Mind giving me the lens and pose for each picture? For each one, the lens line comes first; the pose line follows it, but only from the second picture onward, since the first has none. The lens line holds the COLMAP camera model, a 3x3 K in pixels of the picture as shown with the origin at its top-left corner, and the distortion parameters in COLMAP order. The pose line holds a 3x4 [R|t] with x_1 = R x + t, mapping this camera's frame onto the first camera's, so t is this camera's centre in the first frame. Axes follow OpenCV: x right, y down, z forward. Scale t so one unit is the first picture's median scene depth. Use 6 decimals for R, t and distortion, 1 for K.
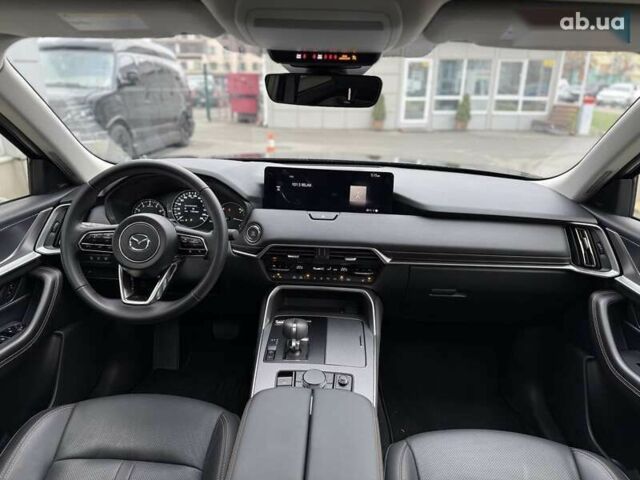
lens RADIAL K [[452.2, 0, 316.7], [0, 452.2, 240.4], [0, 0, 1]] dist [0.120469, -0.194236]
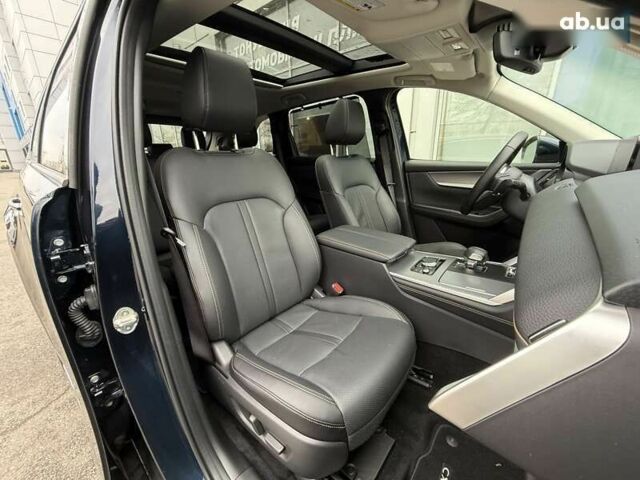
lens RADIAL K [[255.6, 0, 318.2], [0, 255.6, 238.6], [0, 0, 1]] dist [0.001074, -0.000128]
pose [[-0.603156, 0.241932, -0.760047, 0.754121], [-0.262680, 0.839483, 0.475675, -0.078753], [0.753128, 0.486556, -0.442789, 0.885292]]
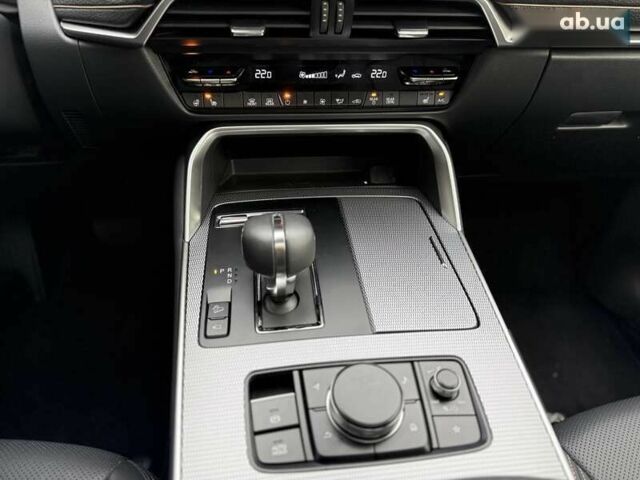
lens RADIAL K [[452.2, 0, 316.7], [0, 452.2, 240.4], [0, 0, 1]] dist [0.120469, -0.194236]
pose [[0.985769, -0.094659, 0.138919, -0.062154], [0.047582, 0.949712, 0.309488, 0.077529], [-0.161229, -0.298473, 0.940701, 0.608058]]
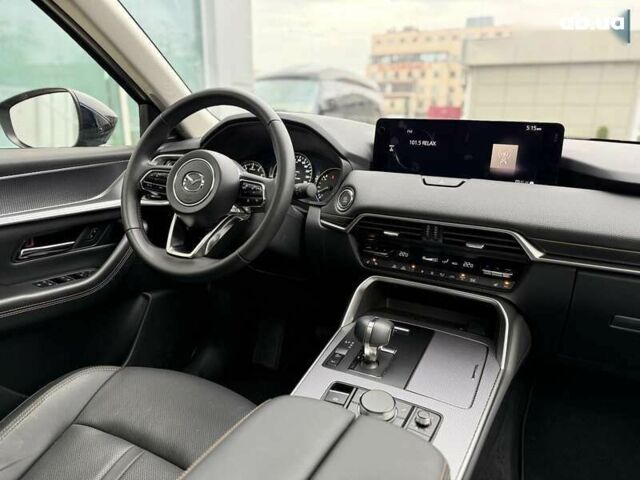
lens RADIAL K [[452.2, 0, 316.7], [0, 452.2, 240.4], [0, 0, 1]] dist [0.120469, -0.194236]
pose [[0.911970, 0.109148, -0.395470, 0.124172], [-0.139196, 0.989101, -0.048005, 0.095030], [0.385920, 0.098827, 0.917223, 0.283079]]
